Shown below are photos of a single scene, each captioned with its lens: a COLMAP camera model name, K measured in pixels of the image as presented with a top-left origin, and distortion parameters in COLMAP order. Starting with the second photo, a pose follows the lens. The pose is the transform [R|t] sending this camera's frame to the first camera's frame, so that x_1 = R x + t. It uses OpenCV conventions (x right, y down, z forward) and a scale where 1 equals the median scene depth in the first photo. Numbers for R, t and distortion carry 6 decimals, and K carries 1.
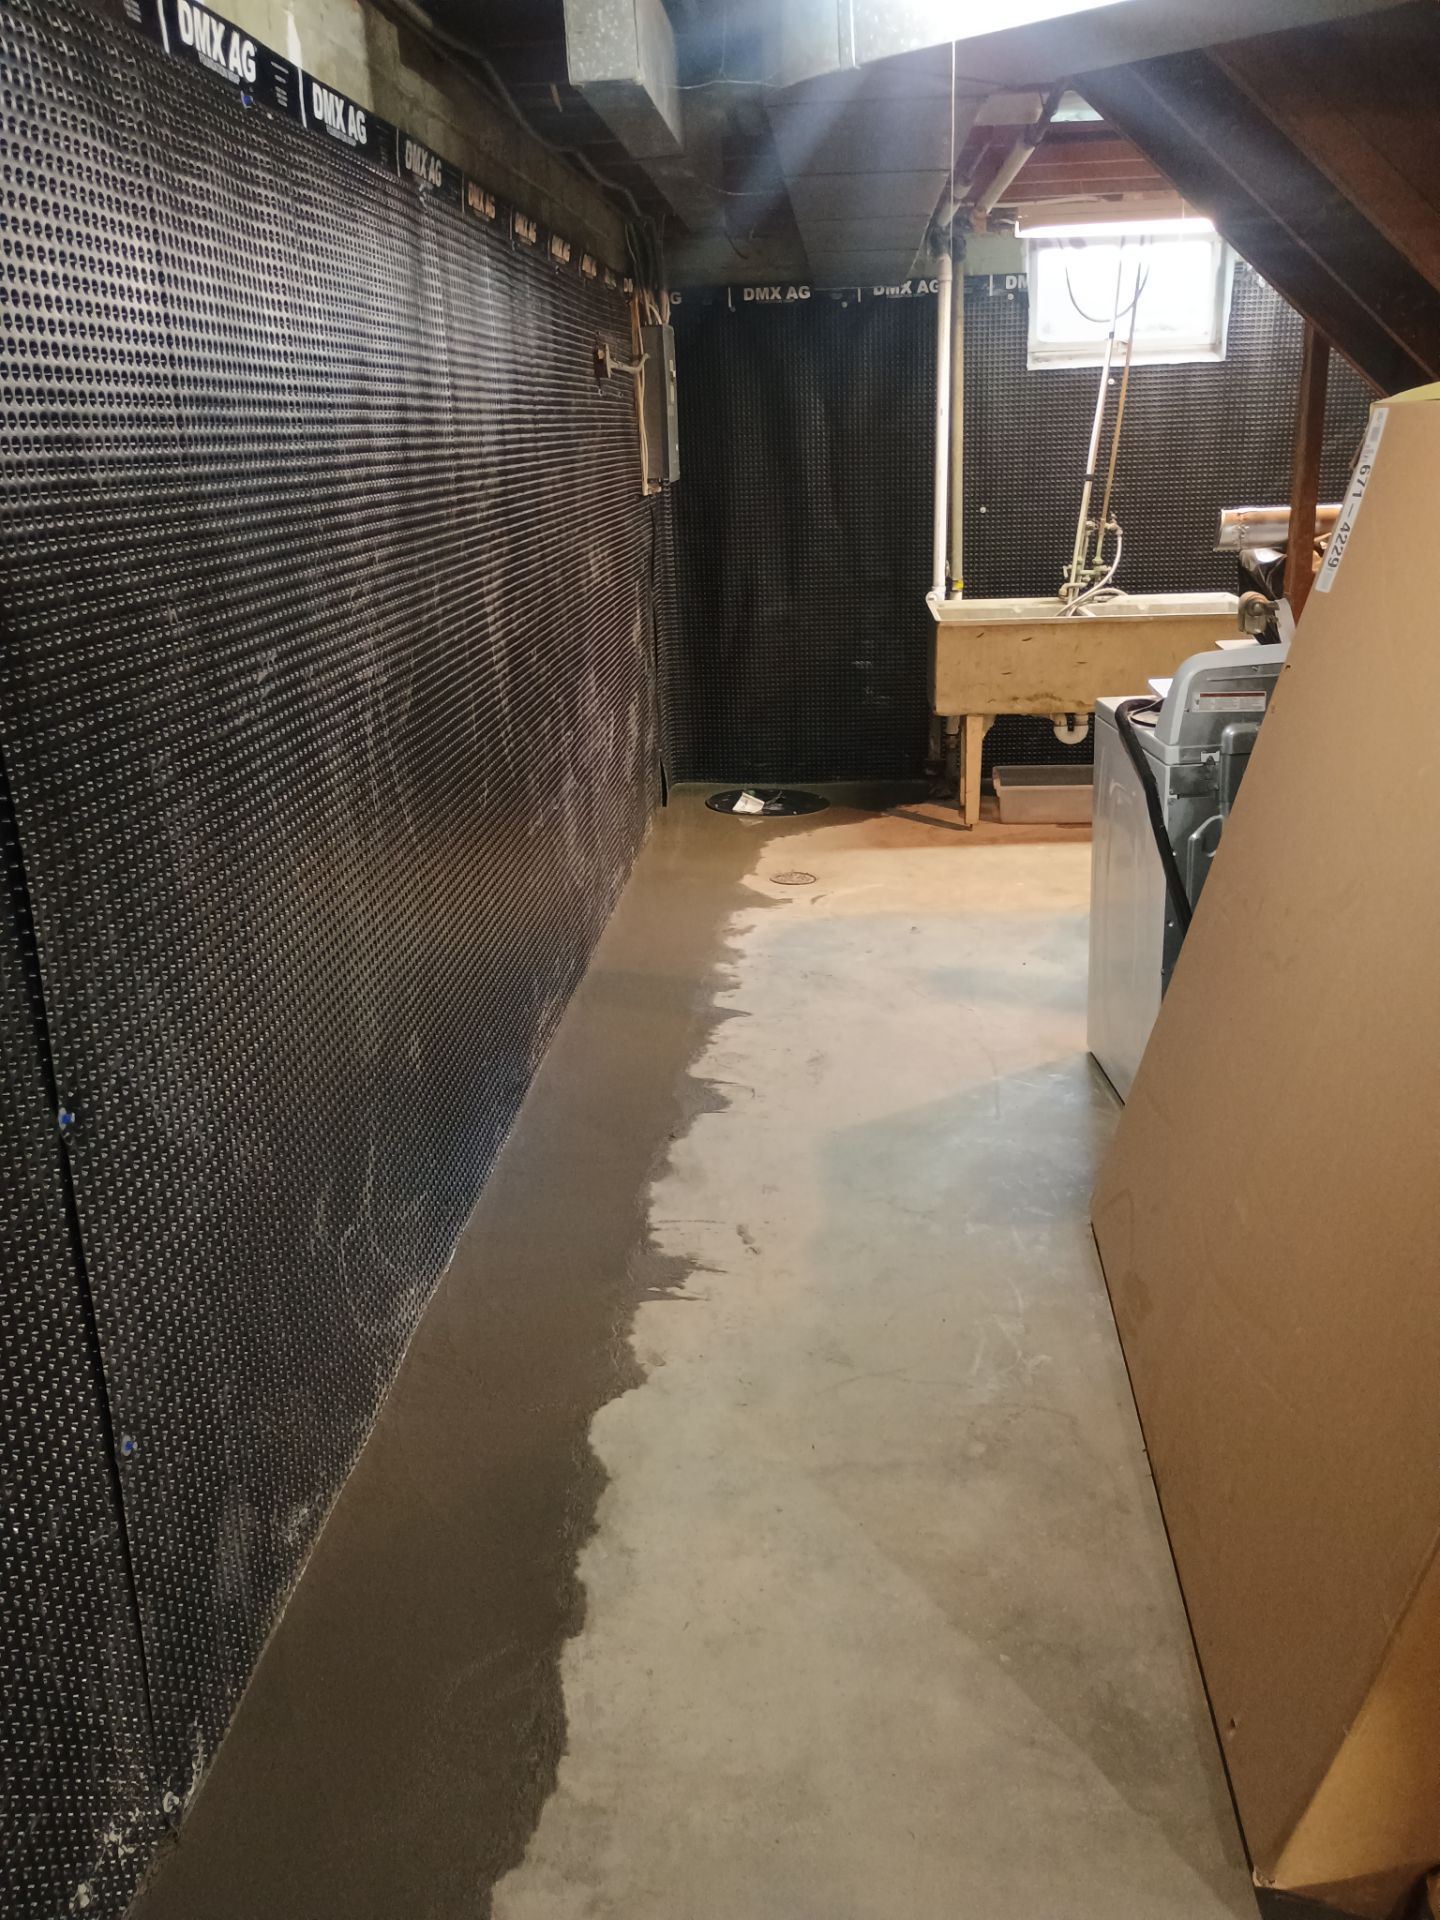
lens RADIAL K [[1648.8, 0, 730.8], [0, 1648.8, 971.6], [0, 0, 1]] dist [0.062705, -0.076906]
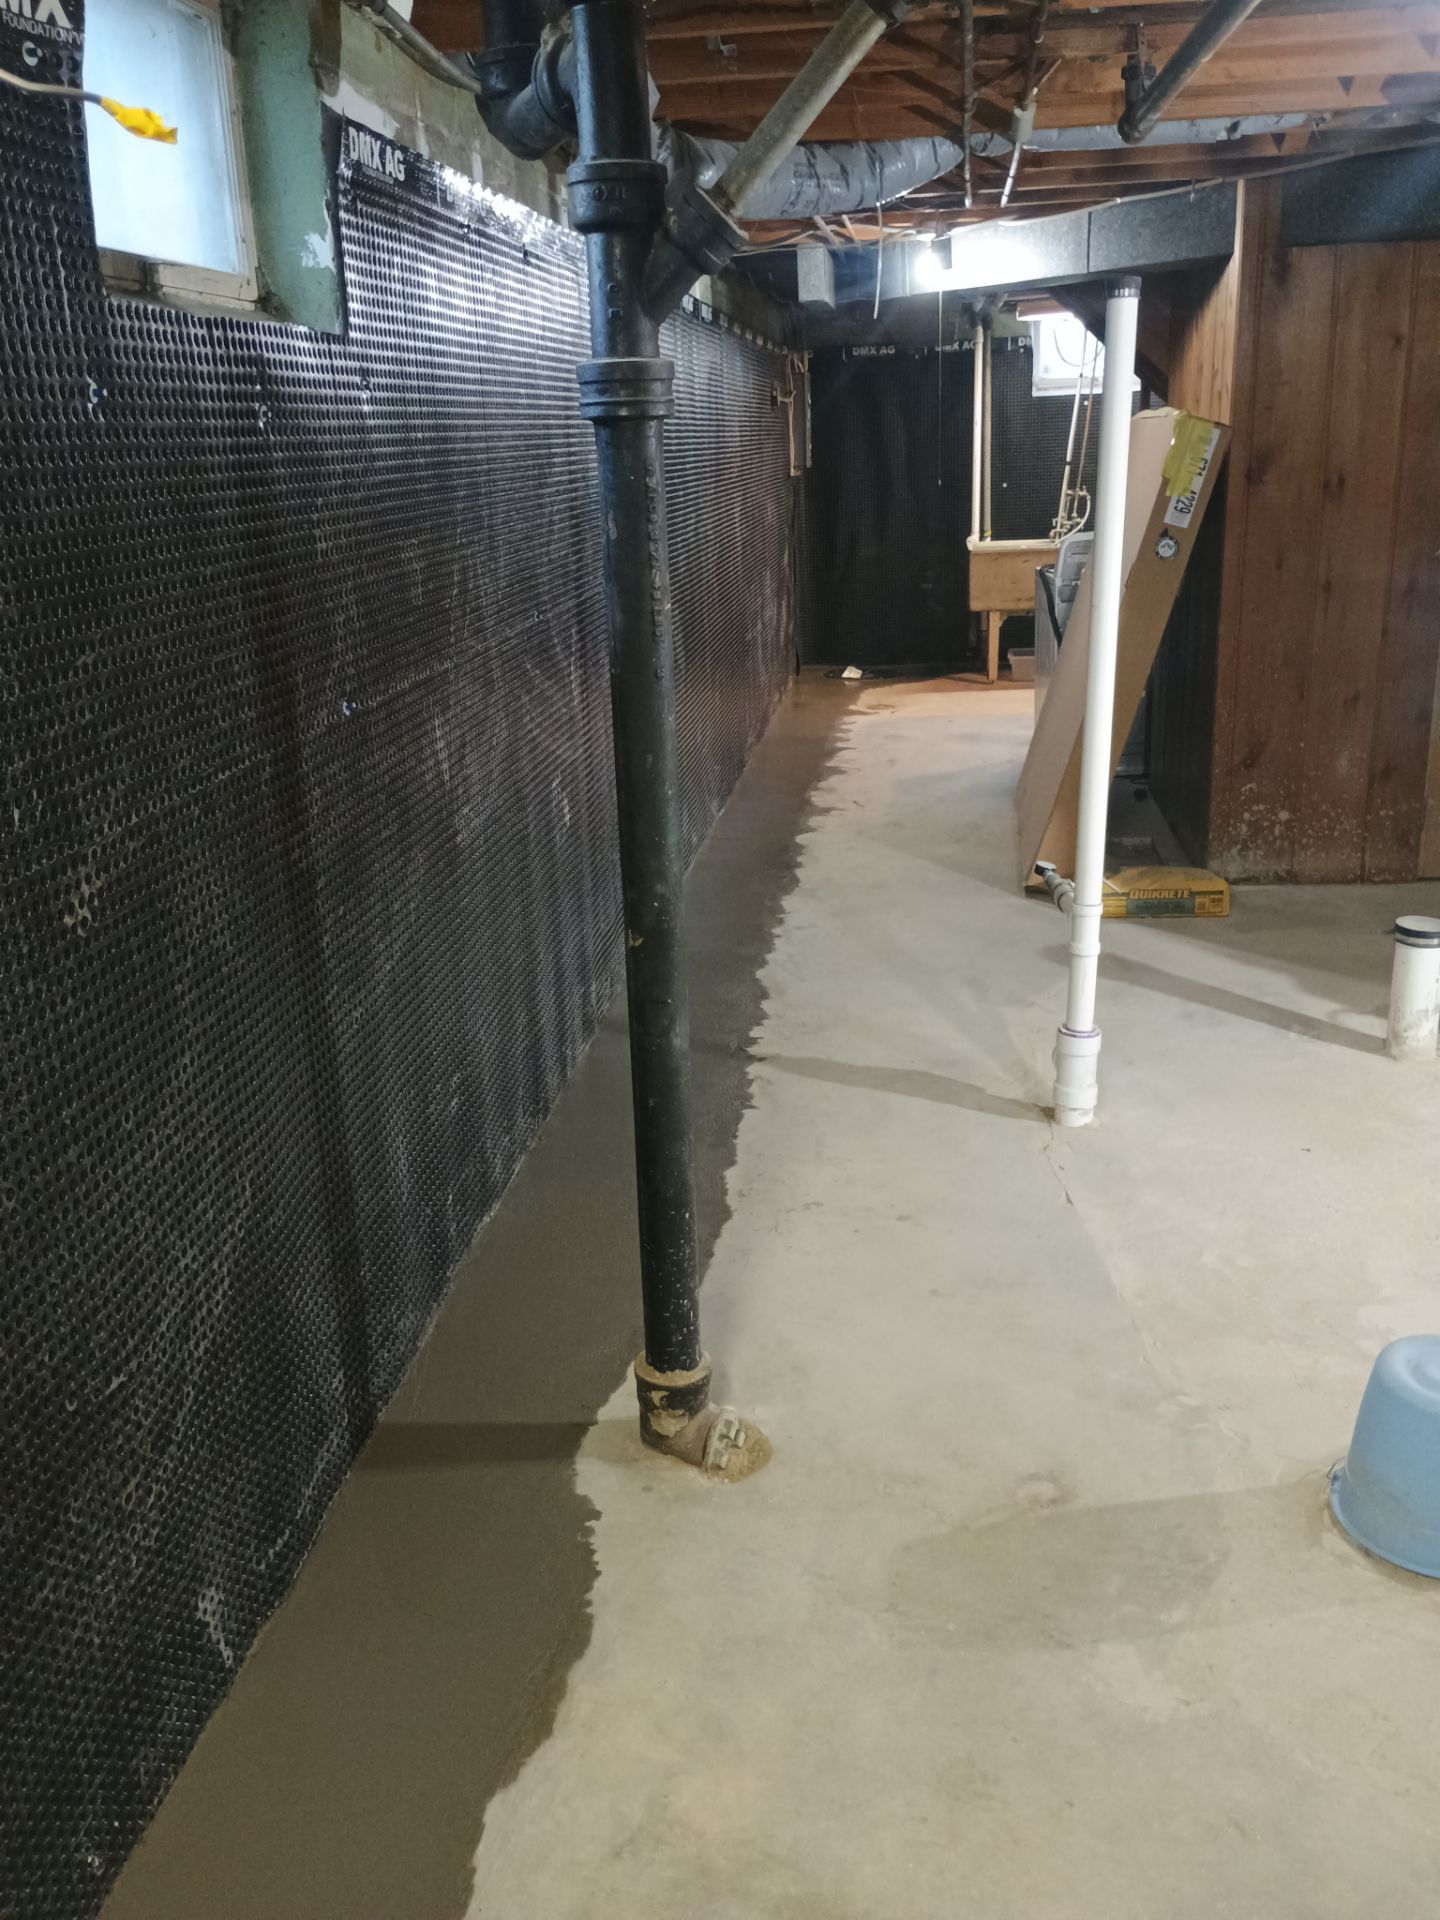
lens RADIAL K [[1648.8, 0, 716.1], [0, 1648.8, 955.9], [0, 0, 1]] dist [0.062705, -0.076906]
pose [[0.998160, 0.010783, -0.059674, -0.022697], [-0.011629, 0.999836, -0.013849, 0.204049], [0.059515, 0.014517, 0.998122, -0.612732]]
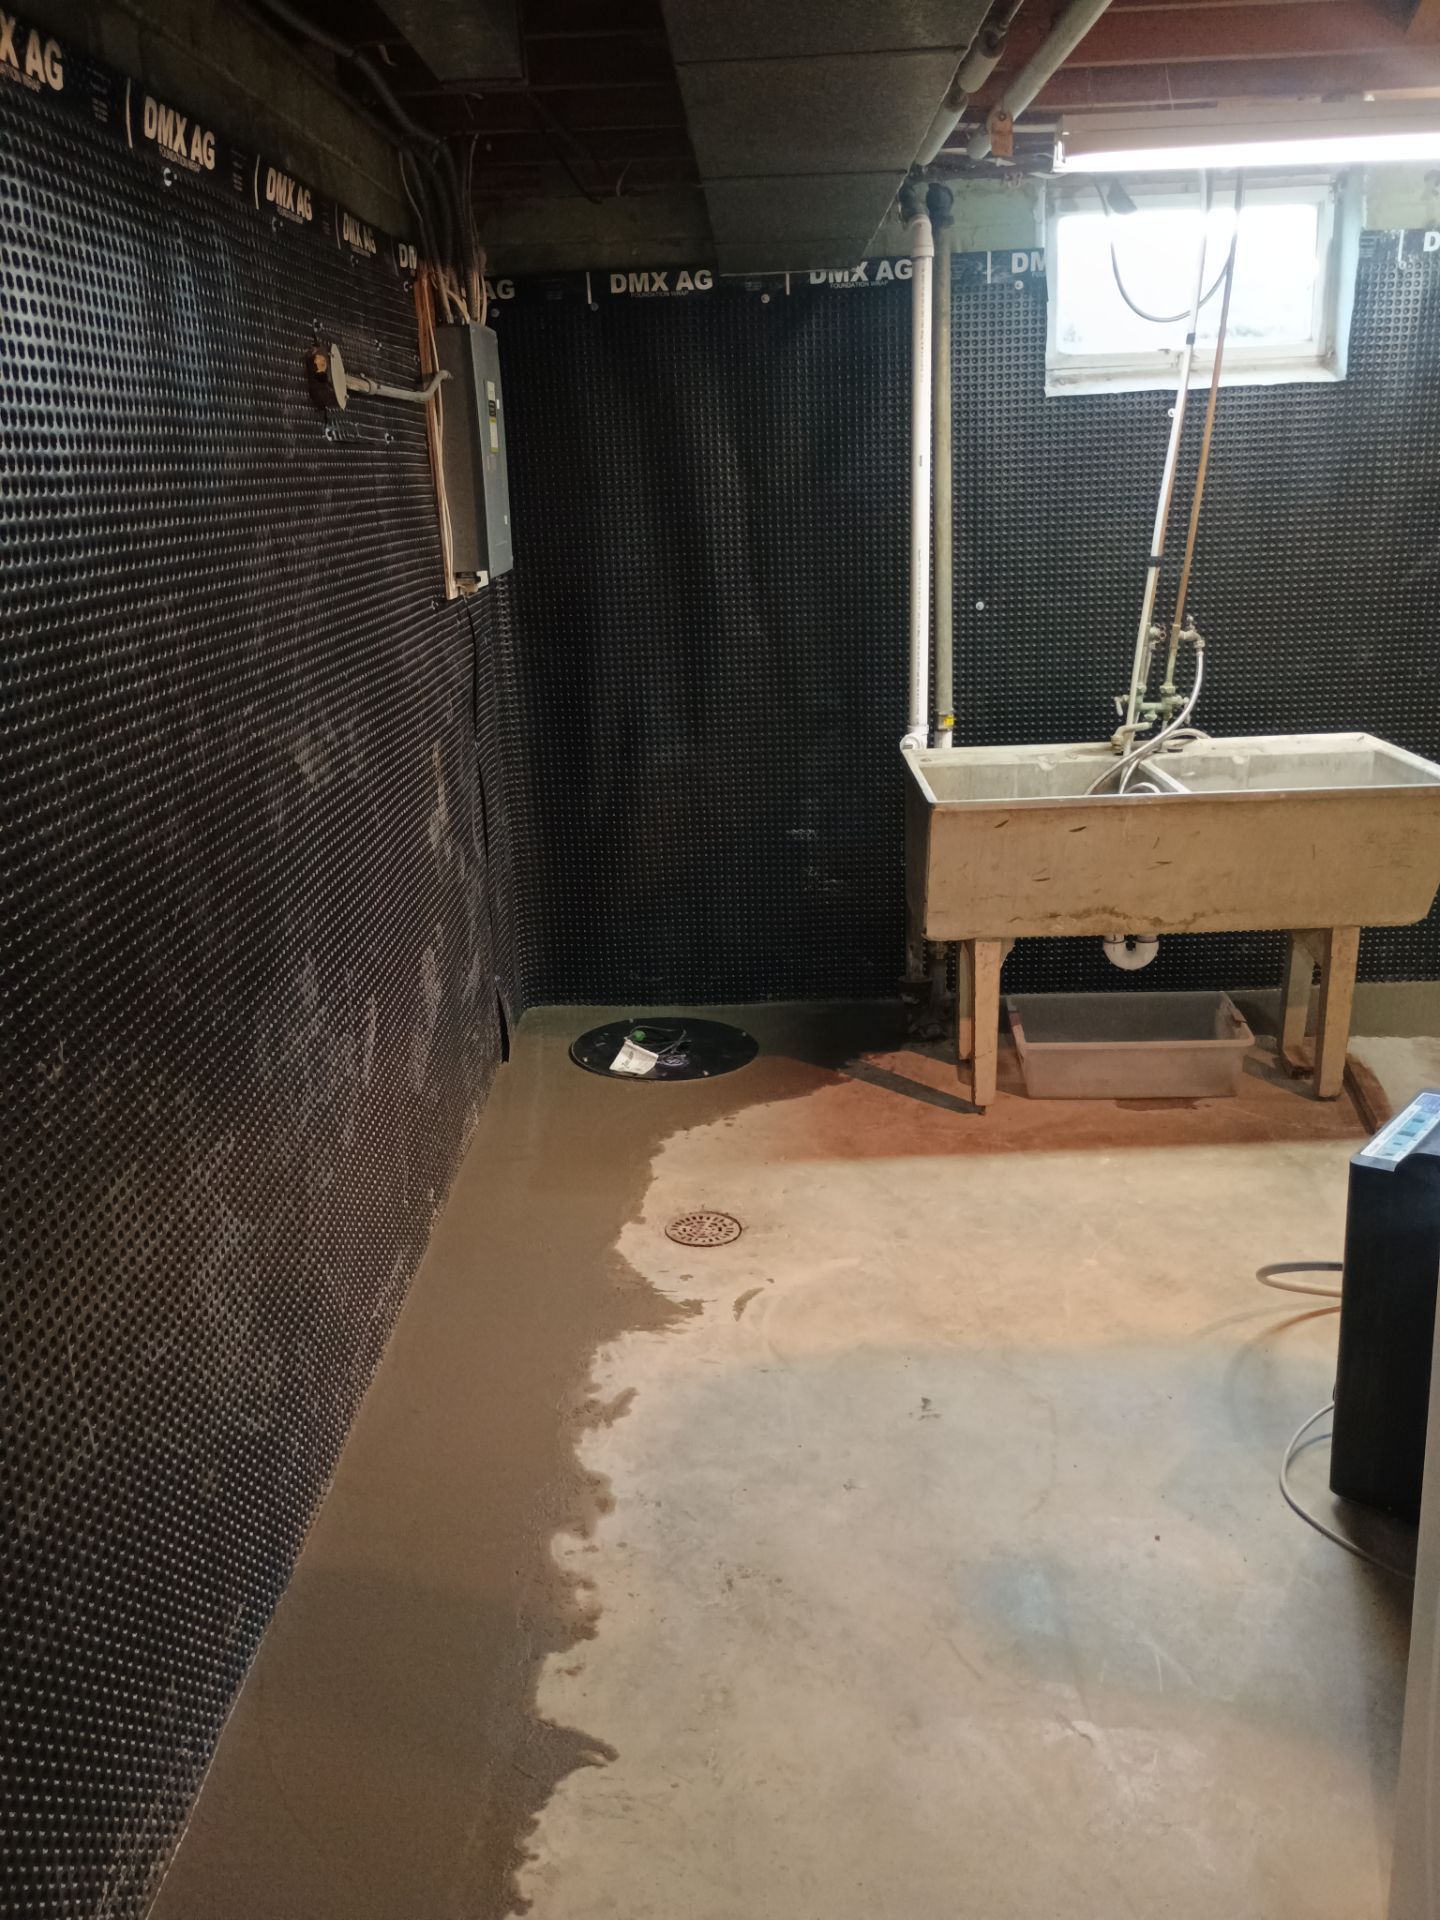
lens RADIAL K [[1648.8, 0, 709.2], [0, 1648.8, 965.8], [0, 0, 1]] dist [0.062705, -0.076906]
pose [[0.999154, -0.018599, 0.036671, 0.018415], [0.019481, 0.999526, -0.023850, -0.130432], [-0.036210, 0.024544, 0.999043, 0.372675]]
